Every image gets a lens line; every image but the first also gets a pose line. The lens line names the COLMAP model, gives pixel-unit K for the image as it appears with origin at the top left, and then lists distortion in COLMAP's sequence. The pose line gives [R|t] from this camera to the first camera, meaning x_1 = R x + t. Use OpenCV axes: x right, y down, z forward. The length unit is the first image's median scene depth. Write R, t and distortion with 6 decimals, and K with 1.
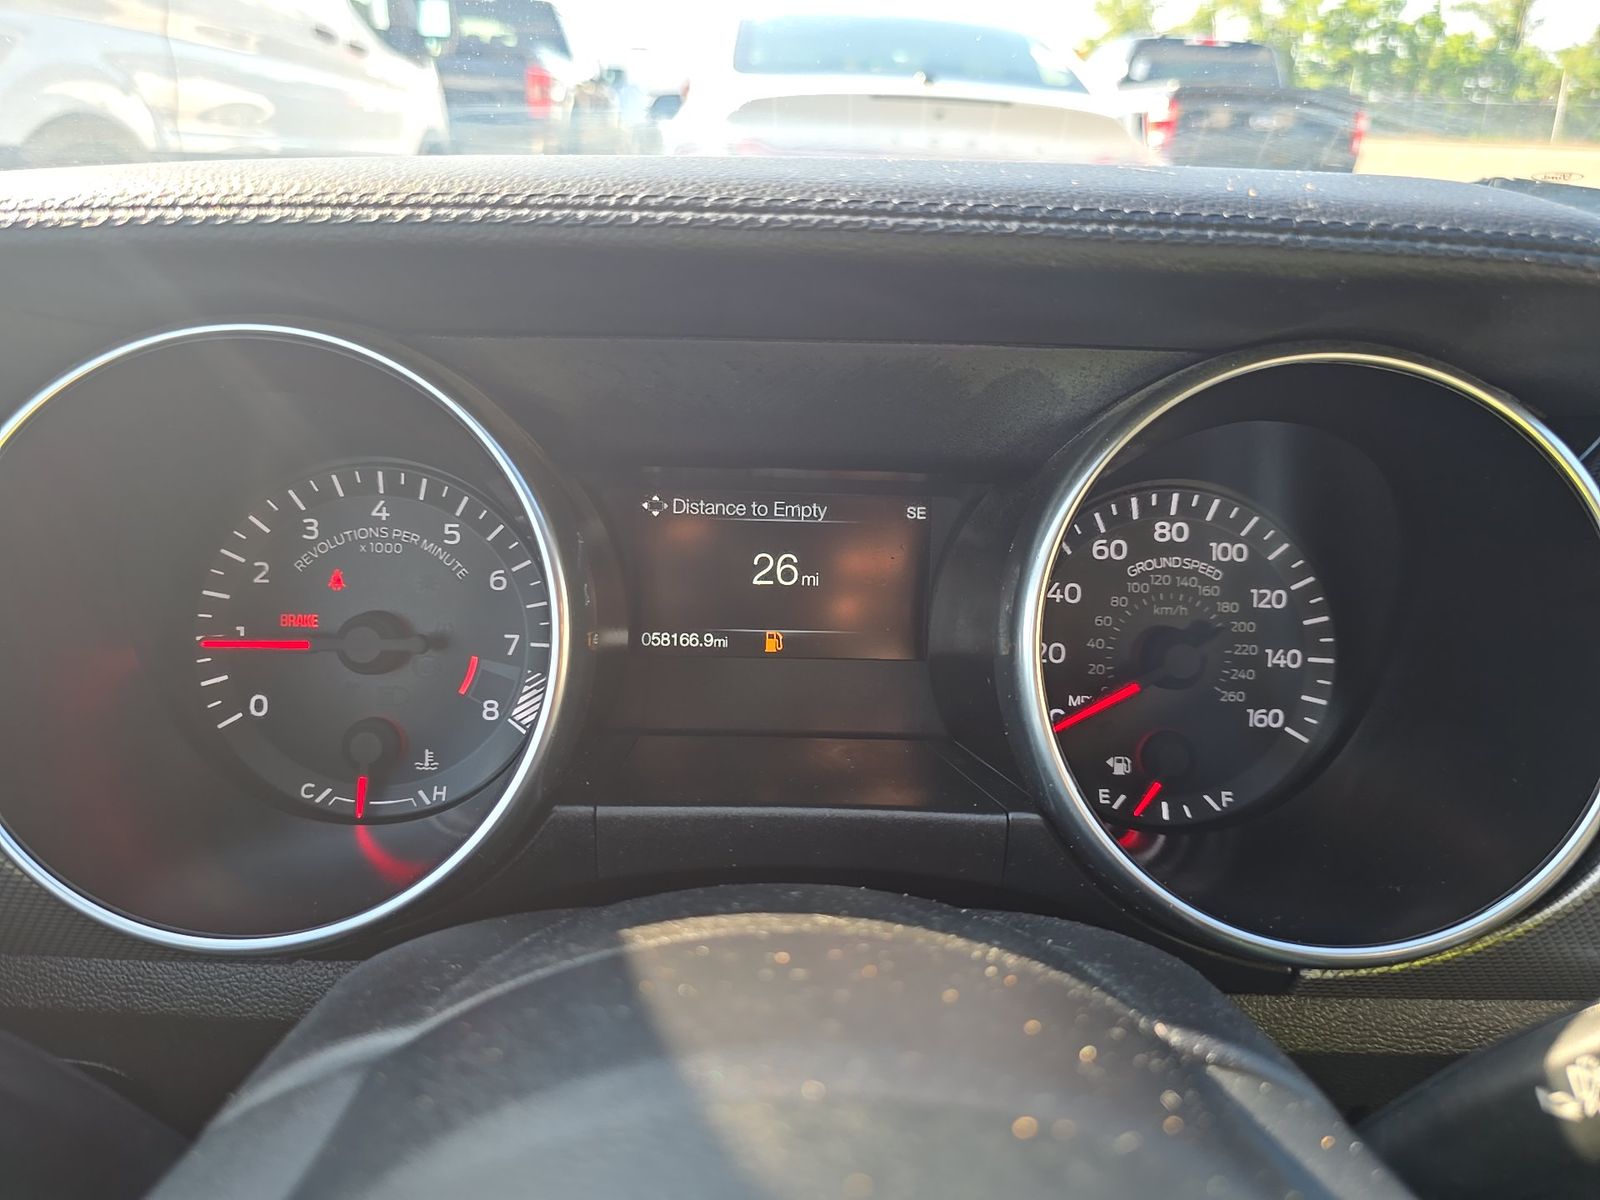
lens RADIAL K [[1100.5, 0, 803.4], [0, 1100.5, 591.2], [0, 0, 1]] dist [0.011682, -0.027410]
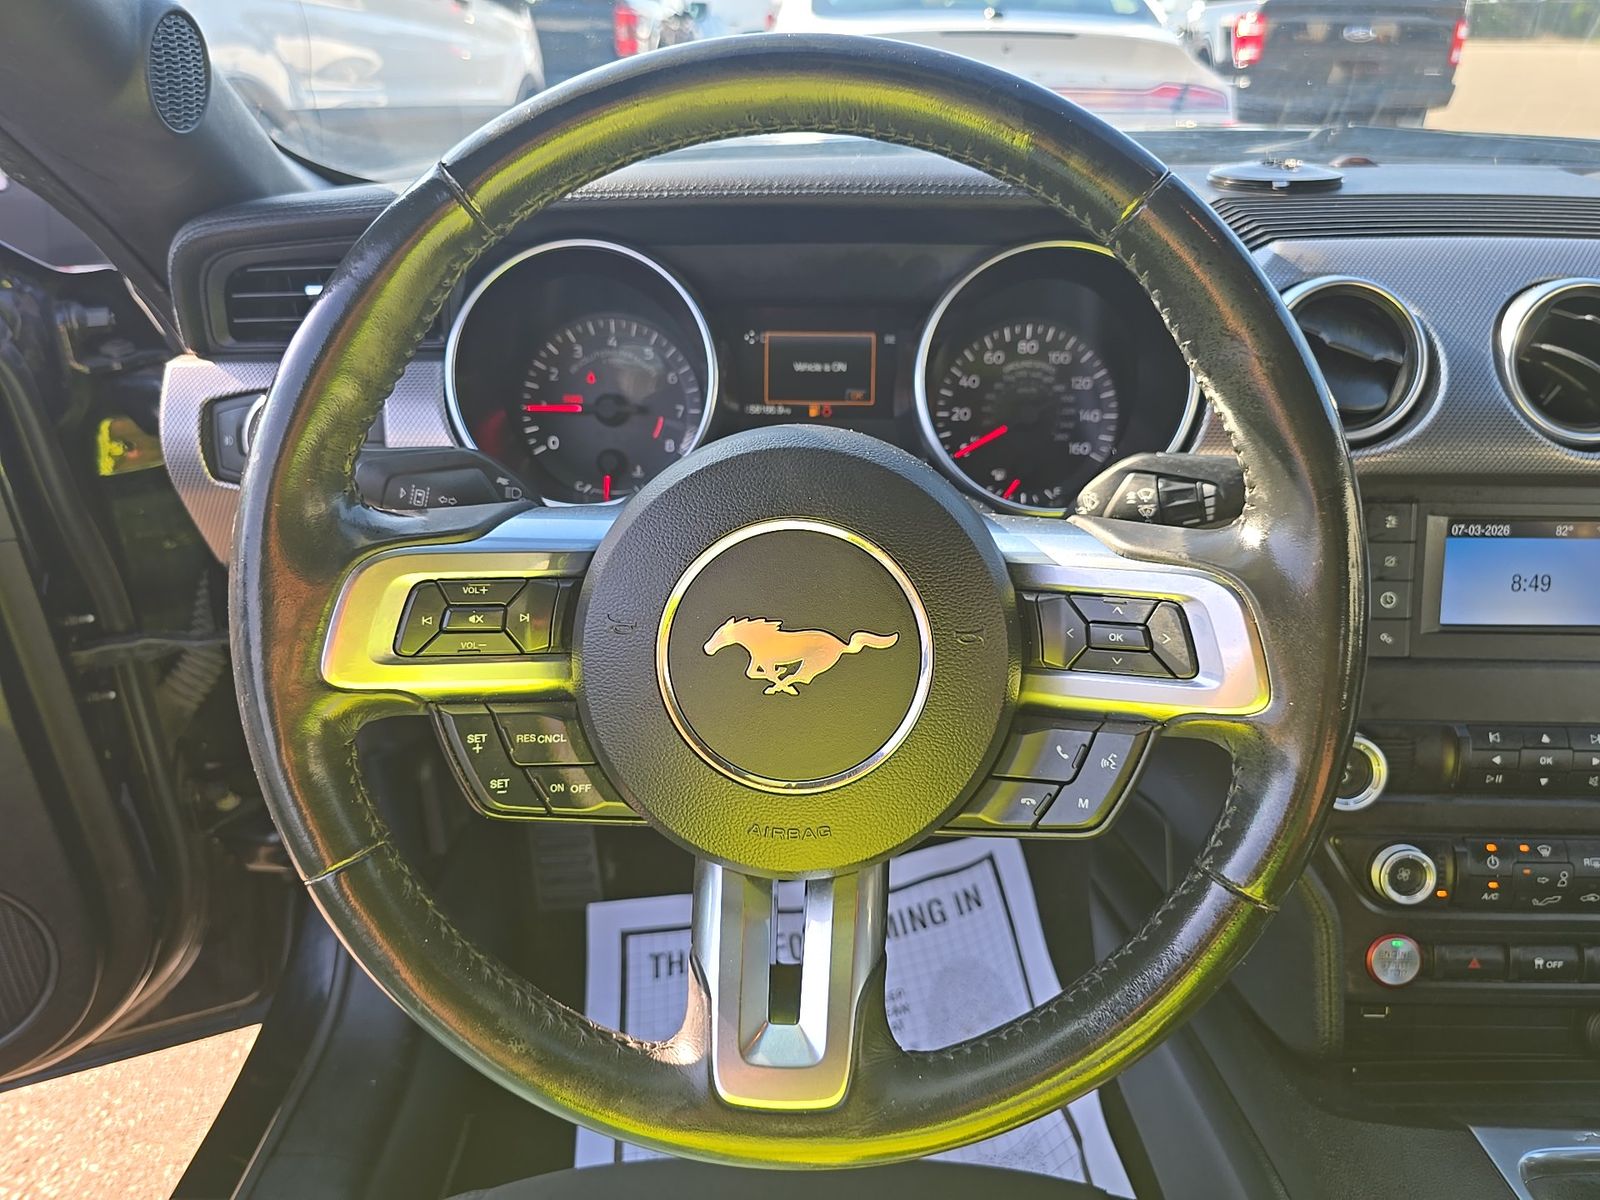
lens RADIAL K [[1100.5, 0, 809.3], [0, 1100.5, 602.4], [0, 0, 1]] dist [0.011682, -0.027410]
pose [[0.997226, -0.001857, -0.074413, 0.103455], [0.006705, 0.997866, 0.064945, 0.252453], [0.074134, -0.065264, 0.995110, -0.906310]]
